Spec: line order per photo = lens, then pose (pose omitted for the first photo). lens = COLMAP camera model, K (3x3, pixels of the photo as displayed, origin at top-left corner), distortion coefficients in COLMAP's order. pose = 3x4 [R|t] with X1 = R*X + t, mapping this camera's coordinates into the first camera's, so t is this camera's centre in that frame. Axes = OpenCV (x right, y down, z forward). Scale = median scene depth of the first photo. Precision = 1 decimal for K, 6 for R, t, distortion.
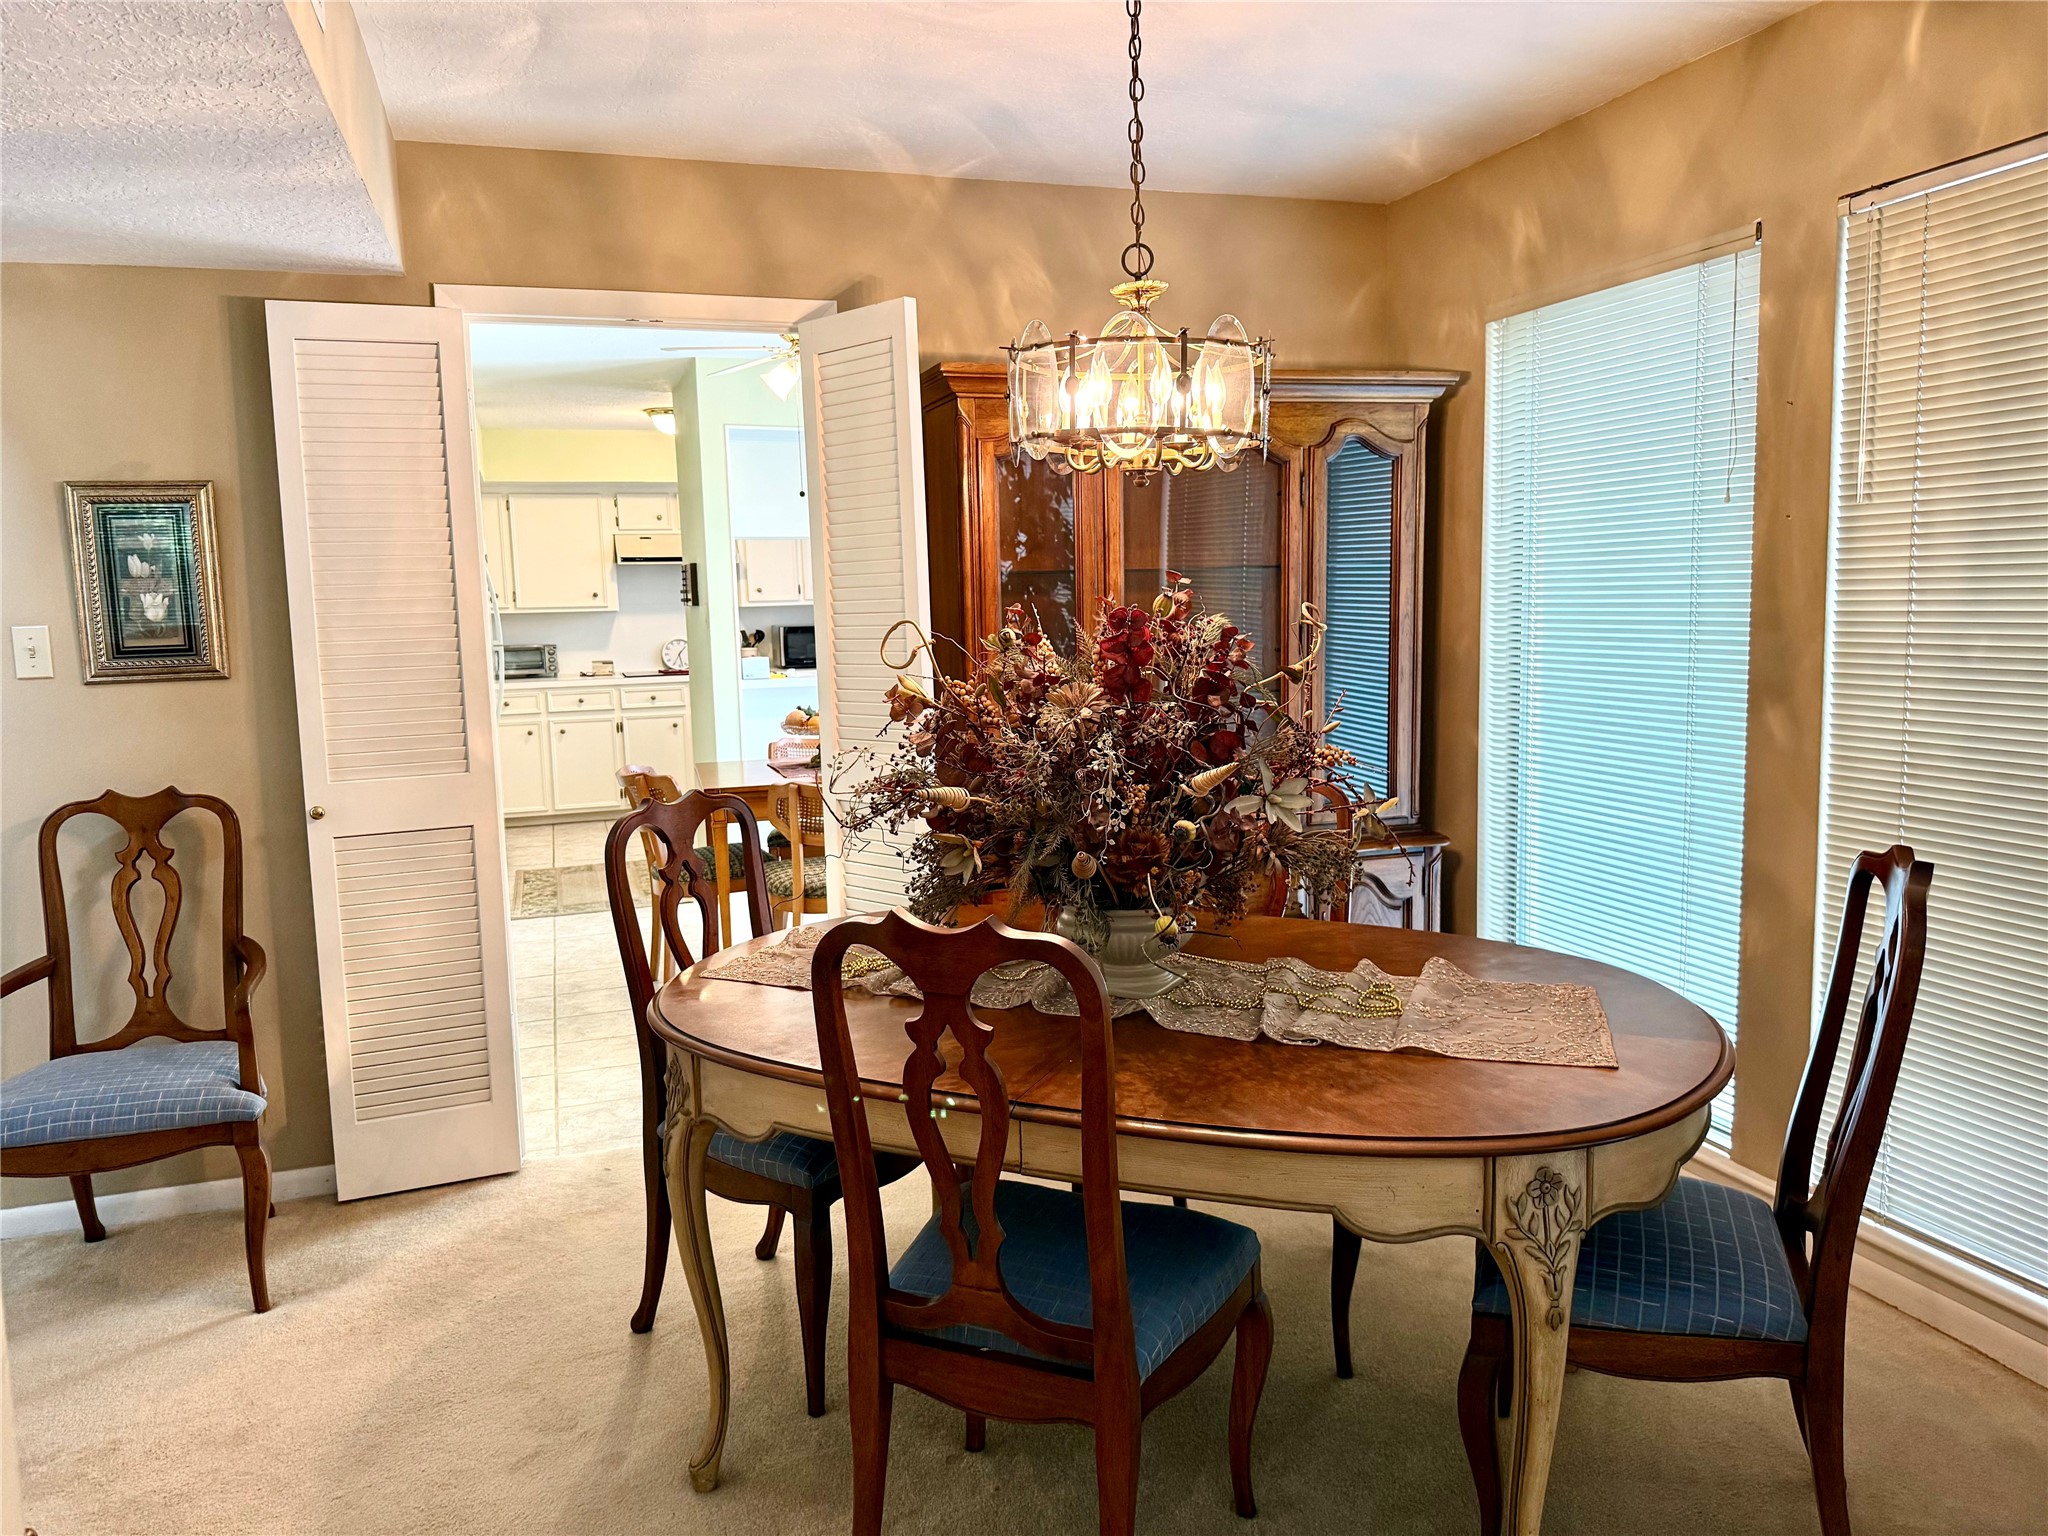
lens RADIAL K [[1434.1, 0, 1039.3], [0, 1434.1, 761.8], [0, 0, 1]] dist [0.024546, -0.038372]
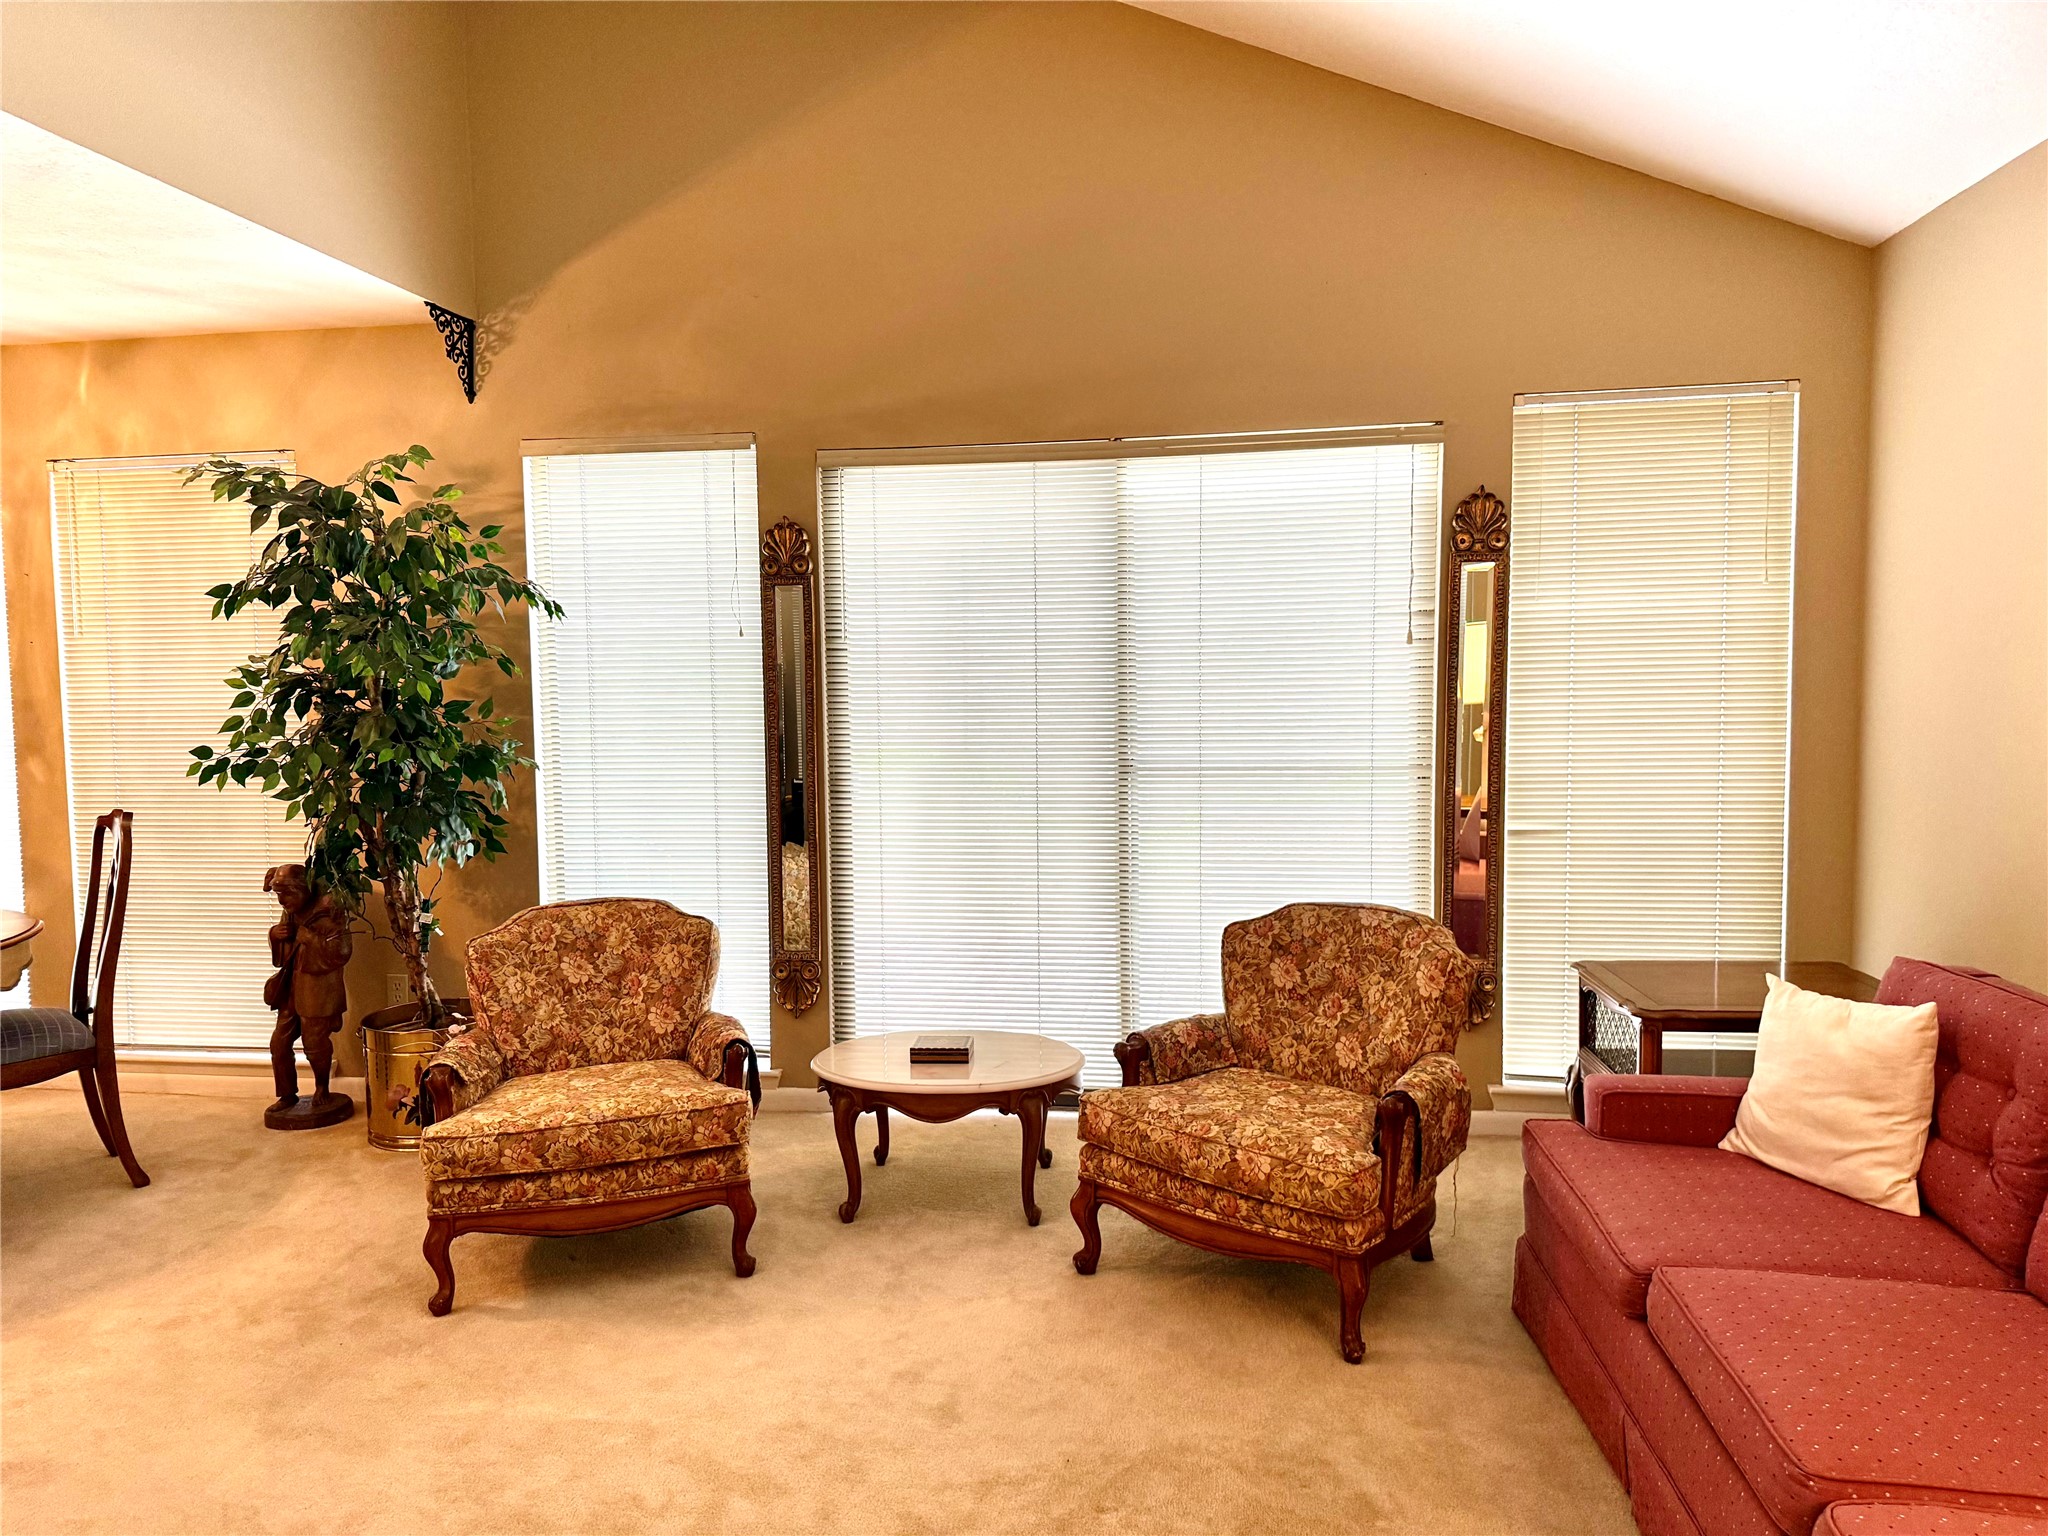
lens RADIAL K [[1434.1, 0, 1019.9], [0, 1434.1, 771.4], [0, 0, 1]] dist [0.024546, -0.038372]
pose [[0.453342, -0.048999, 0.889989, -0.516001], [0.101507, 0.994830, 0.003066, 0.102322], [-0.885538, 0.088950, 0.455972, -0.869116]]
